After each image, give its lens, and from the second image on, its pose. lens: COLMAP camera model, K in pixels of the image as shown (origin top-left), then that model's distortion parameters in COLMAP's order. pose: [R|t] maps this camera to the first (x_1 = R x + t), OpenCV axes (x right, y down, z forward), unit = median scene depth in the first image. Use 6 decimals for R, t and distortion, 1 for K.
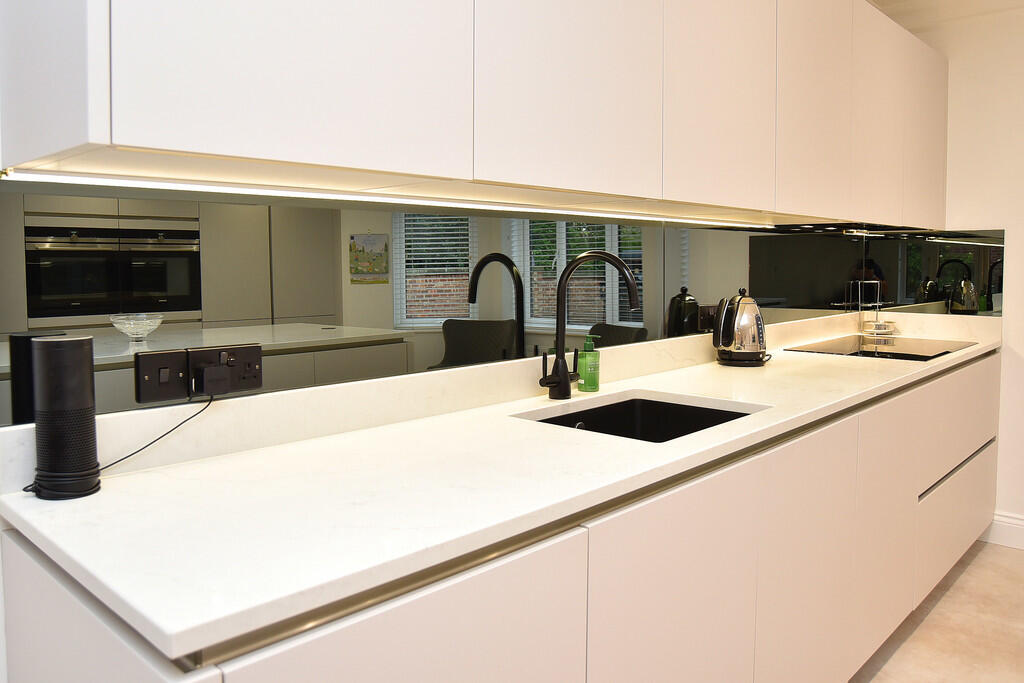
lens RADIAL K [[784.0, 0, 512.0], [0, 784.0, 303.3], [0, 0, 1]] dist [-0.046788, 0.001648]
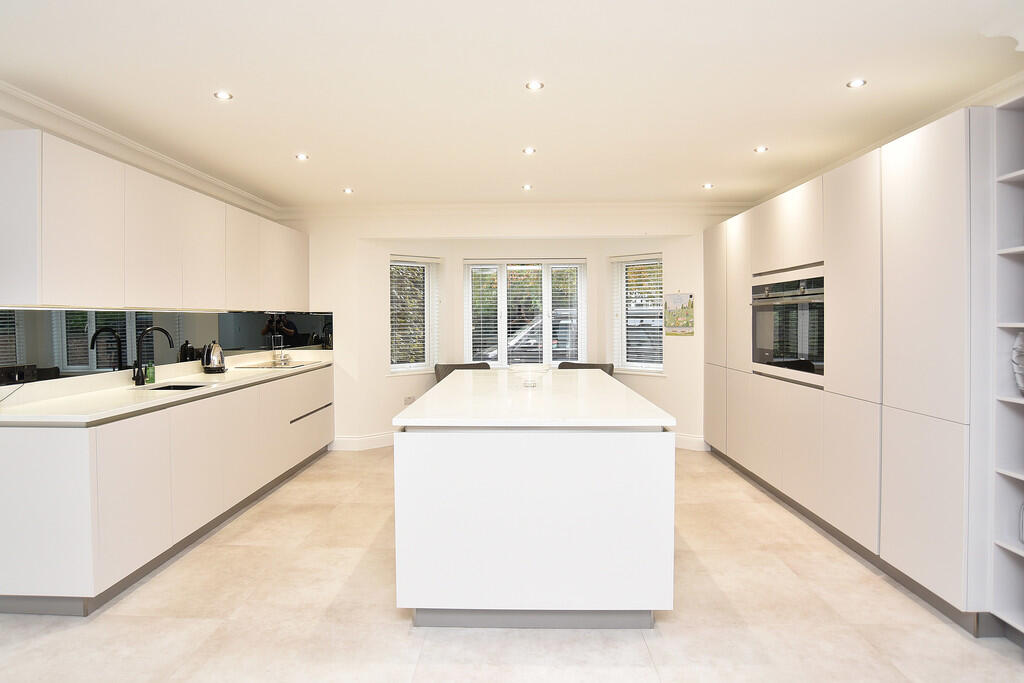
lens RADIAL K [[635.8, 0, 510.8], [0, 635.8, 332.4], [0, 0, 1]] dist [-0.067048, -0.000991]
pose [[0.748090, -0.018345, 0.663344, -0.273253], [0.040769, 0.999000, -0.018349, 0.027161], [-0.662344, 0.040771, 0.748090, -0.957767]]
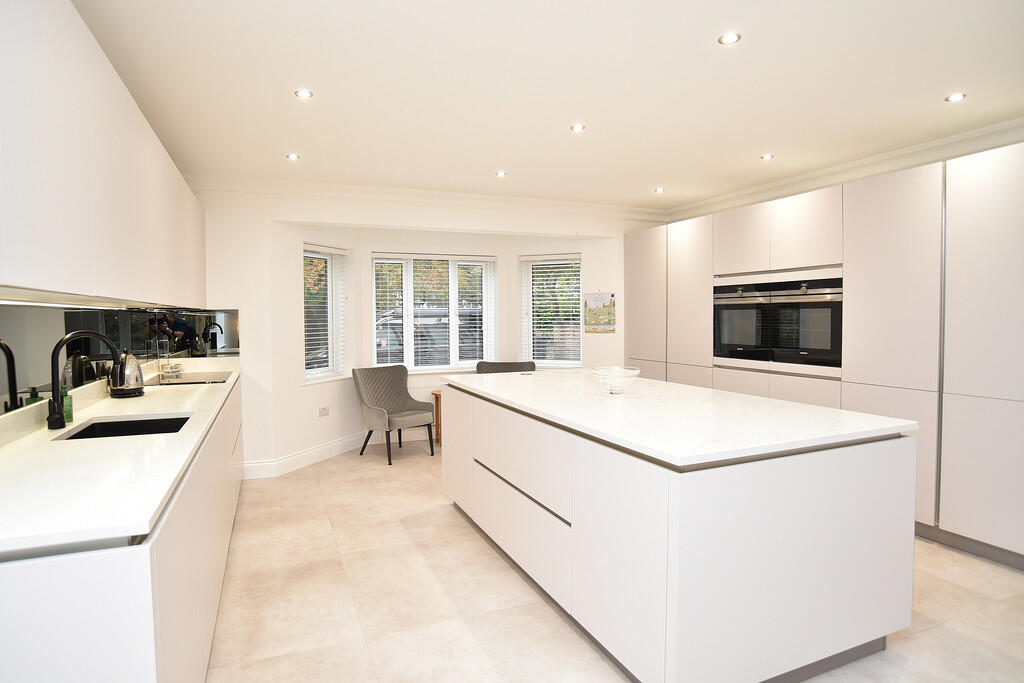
lens RADIAL K [[562.2, 0, 512.0], [0, 562.2, 341.5], [0, 0, 1]] dist [-0.052457, 0.001423]
pose [[0.407570, -0.043341, 0.912145, -0.390536], [0.055848, 0.998186, 0.022475, -0.014912], [-0.911465, 0.041782, 0.409251, -0.178664]]
